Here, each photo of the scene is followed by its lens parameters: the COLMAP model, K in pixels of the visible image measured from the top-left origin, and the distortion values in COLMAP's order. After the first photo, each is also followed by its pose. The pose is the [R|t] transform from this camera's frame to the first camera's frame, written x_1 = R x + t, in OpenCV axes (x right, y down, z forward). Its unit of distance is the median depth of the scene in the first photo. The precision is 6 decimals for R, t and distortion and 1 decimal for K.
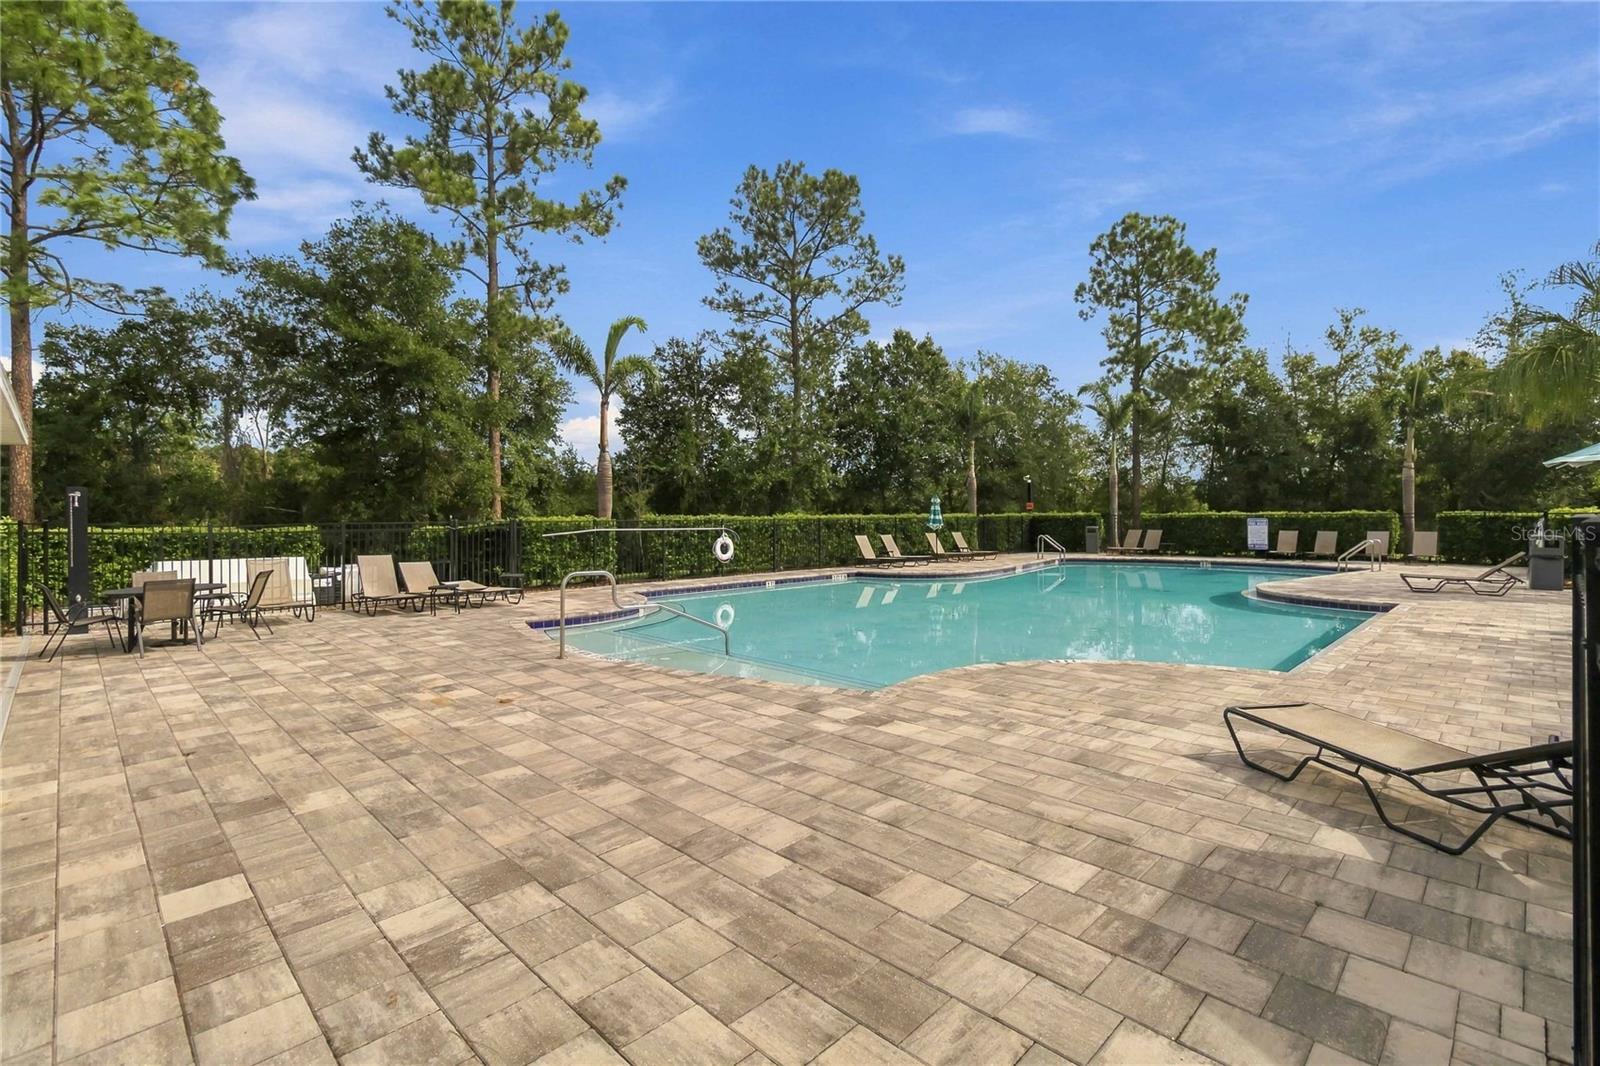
lens RADIAL K [[735.1, 0, 801.1], [0, 735.1, 514.2], [0, 0, 1]] dist [0.000051, -0.000004]
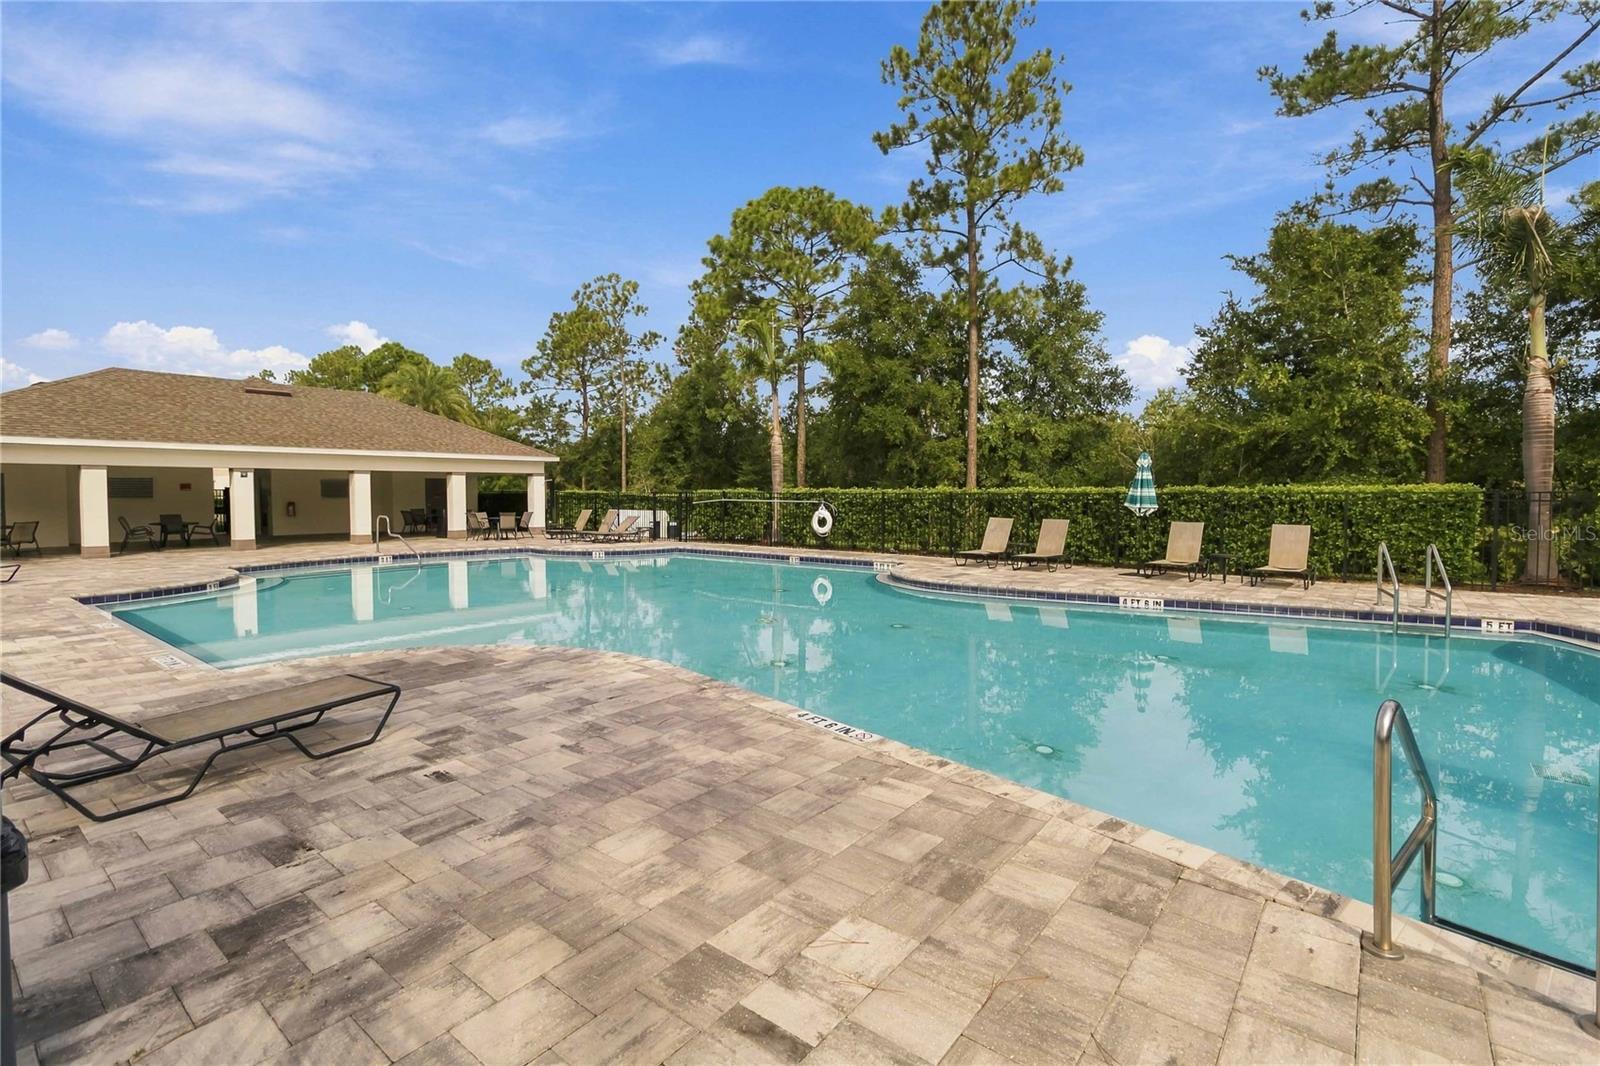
lens RADIAL K [[735.1, 0, 801.1], [0, 735.1, 514.2], [0, 0, 1]] dist [0.000051, -0.000004]
pose [[0.119065, 0.038692, -0.992132, 0.875445], [0.003580, 0.999217, 0.039398, -0.002841], [0.992880, -0.008243, 0.118833, 0.854101]]
